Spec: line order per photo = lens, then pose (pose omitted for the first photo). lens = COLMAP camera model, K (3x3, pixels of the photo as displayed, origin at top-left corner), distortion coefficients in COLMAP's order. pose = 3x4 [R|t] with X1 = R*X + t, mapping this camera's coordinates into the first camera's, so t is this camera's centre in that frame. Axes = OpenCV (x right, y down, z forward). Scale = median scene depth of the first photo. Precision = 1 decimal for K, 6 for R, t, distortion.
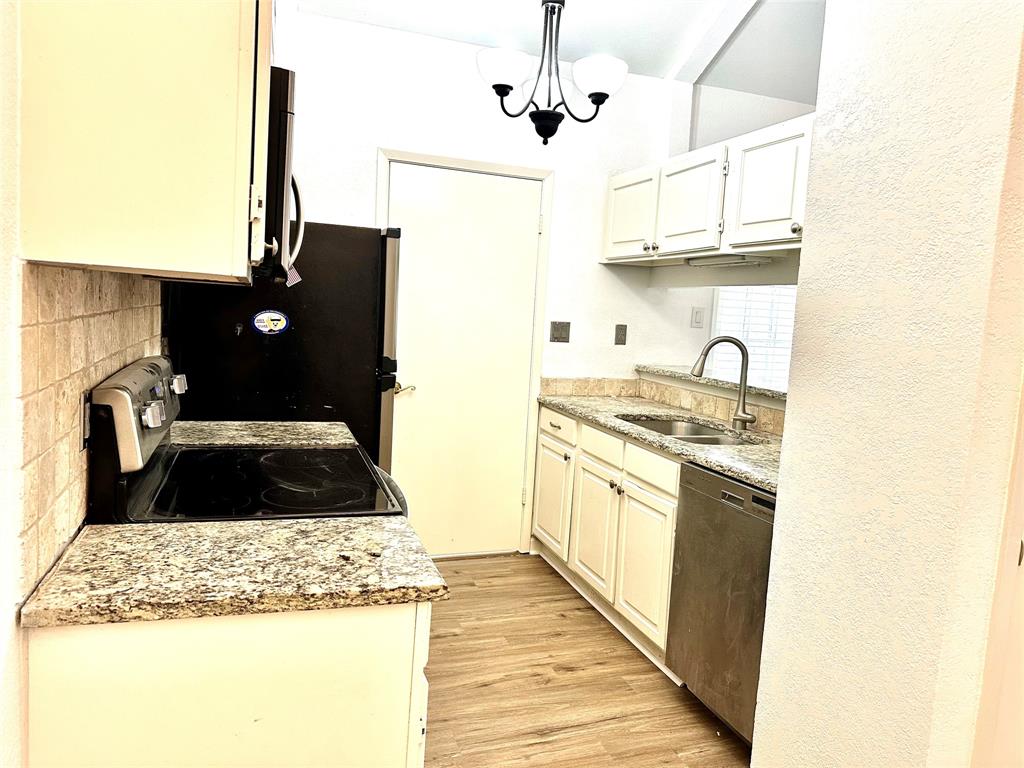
lens RADIAL K [[716.7, 0, 512.4], [0, 716.7, 364.7], [0, 0, 1]] dist [0.086704, -0.124293]
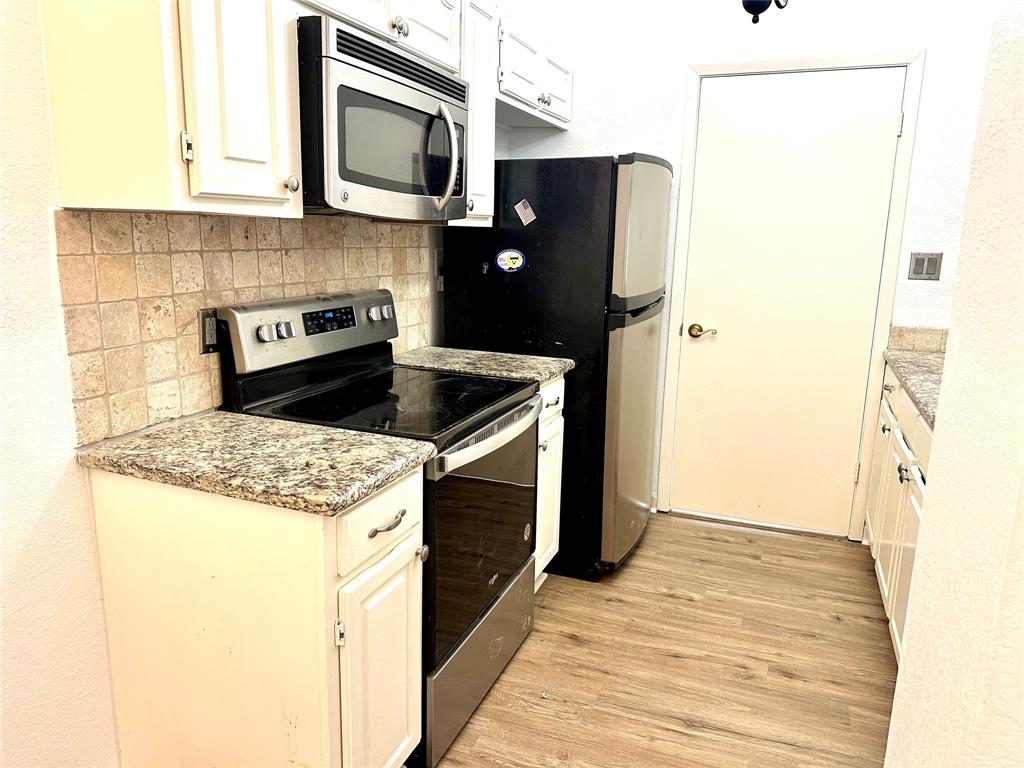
lens RADIAL K [[711.5, 0, 512.0], [0, 711.5, 384.0], [0, 0, 1]] dist [0.061582, -0.089635]
pose [[0.752760, 0.083492, -0.652979, 0.421530], [-0.023080, 0.994662, 0.100573, 0.018559], [0.657891, -0.060636, 0.750668, 0.240818]]
